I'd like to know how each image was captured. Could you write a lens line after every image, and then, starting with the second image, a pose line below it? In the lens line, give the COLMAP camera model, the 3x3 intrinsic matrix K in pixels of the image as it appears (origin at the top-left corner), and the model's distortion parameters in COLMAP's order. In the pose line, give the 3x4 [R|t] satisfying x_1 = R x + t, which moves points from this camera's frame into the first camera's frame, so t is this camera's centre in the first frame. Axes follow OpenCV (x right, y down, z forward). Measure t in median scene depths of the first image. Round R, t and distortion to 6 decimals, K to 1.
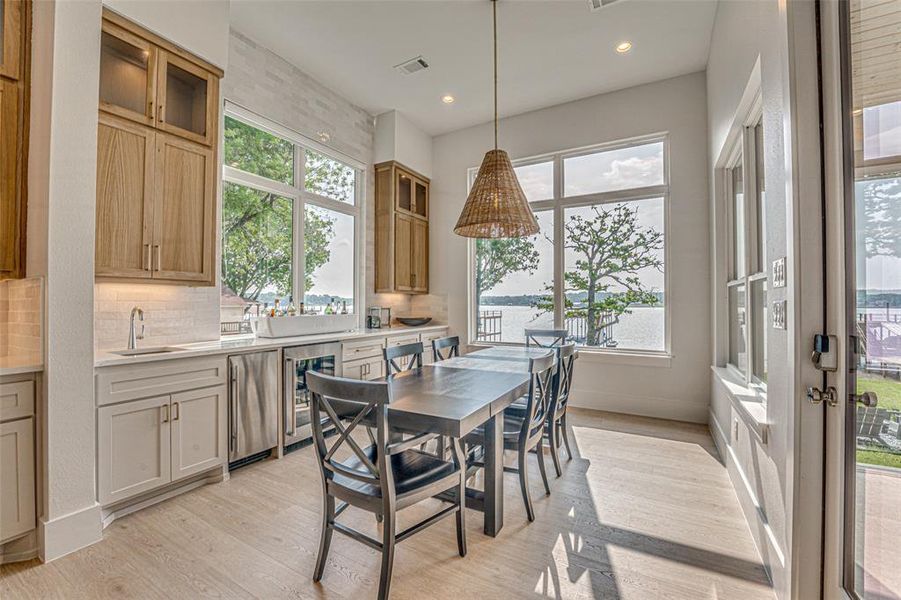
lens RADIAL K [[380.5, 0, 453.4], [0, 380.5, 303.4], [0, 0, 1]] dist [-0.021199, -0.000141]
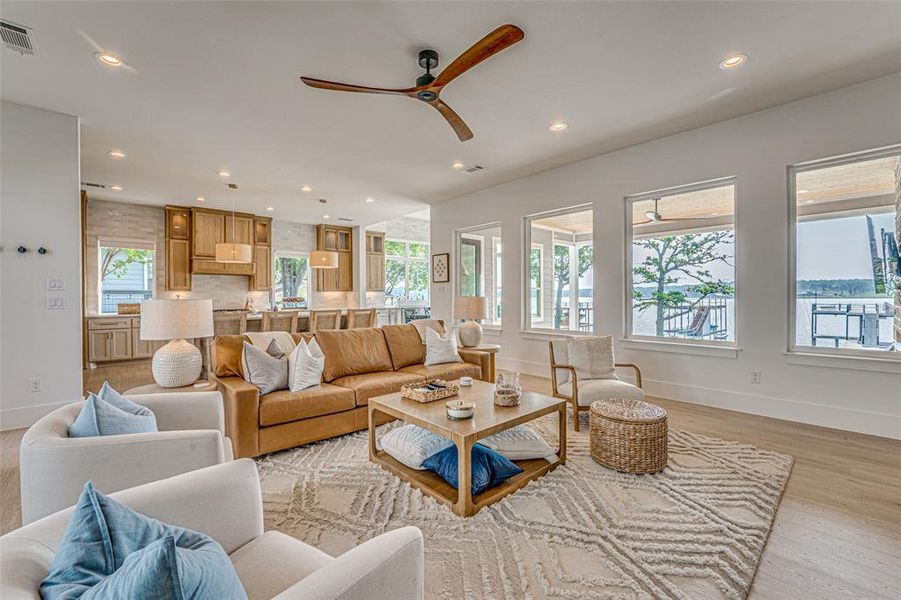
lens RADIAL K [[380.5, 0, 446.3], [0, 380.5, 299.0], [0, 0, 1]] dist [-0.021199, -0.000141]
pose [[0.944721, -0.003444, -0.327856, 0.132381], [0.006417, 0.999947, 0.007989, 0.000222], [0.327811, -0.009651, 0.944694, -0.264087]]
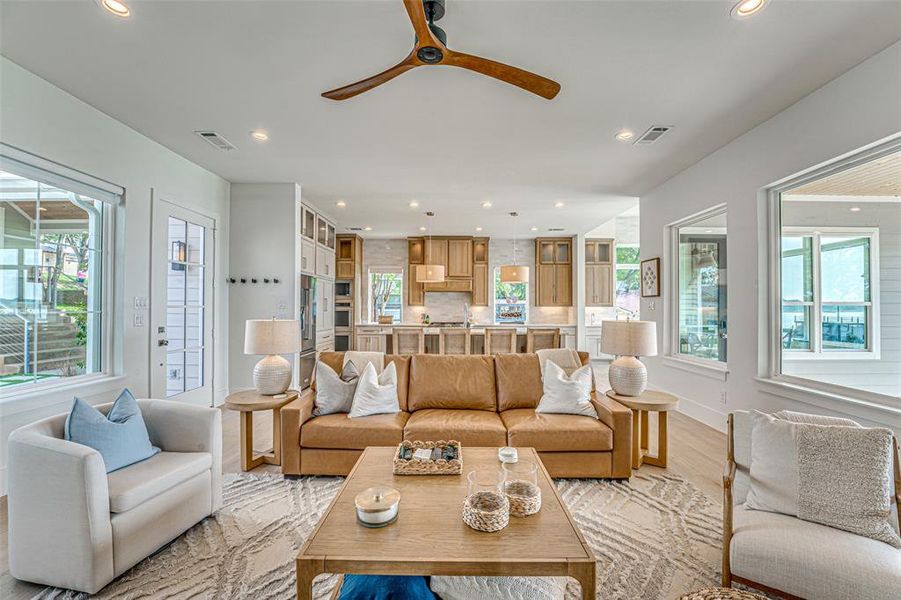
lens RADIAL K [[368.1, 0, 447.7], [0, 368.1, 302.0], [0, 0, 1]] dist [-0.022302, 0.000330]
pose [[0.474499, -0.012220, -0.880171, 0.162199], [-0.002866, 0.999877, -0.015427, -0.003650], [0.880251, 0.009843, 0.474406, -0.193365]]
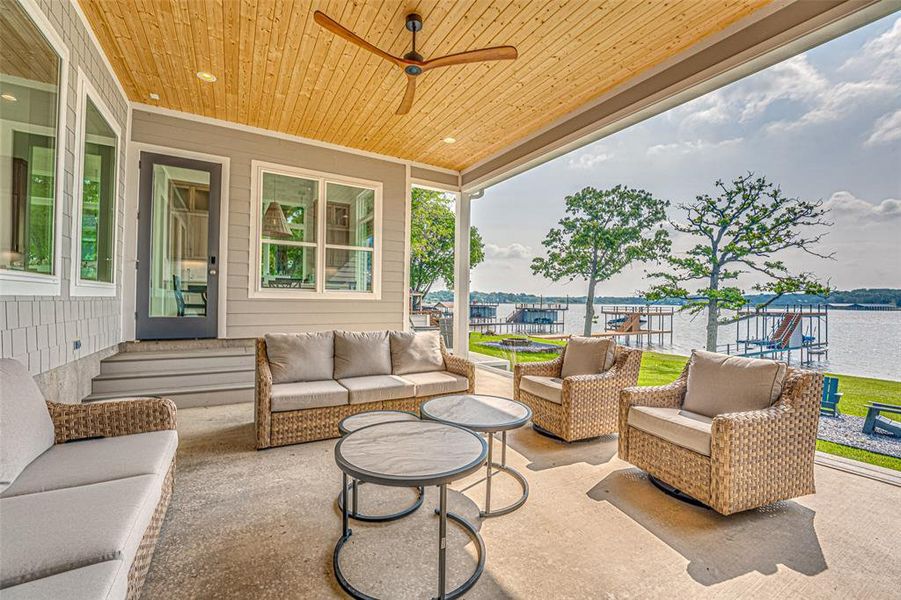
lens RADIAL K [[368.1, 0, 456.4], [0, 368.1, 298.3], [0, 0, 1]] dist [-0.022302, 0.000330]
pose [[0.865548, 0.008962, -0.500745, 0.271902], [-0.013587, 0.999892, -0.005591, 0.026430], [0.500641, 0.011643, 0.865577, -0.033758]]
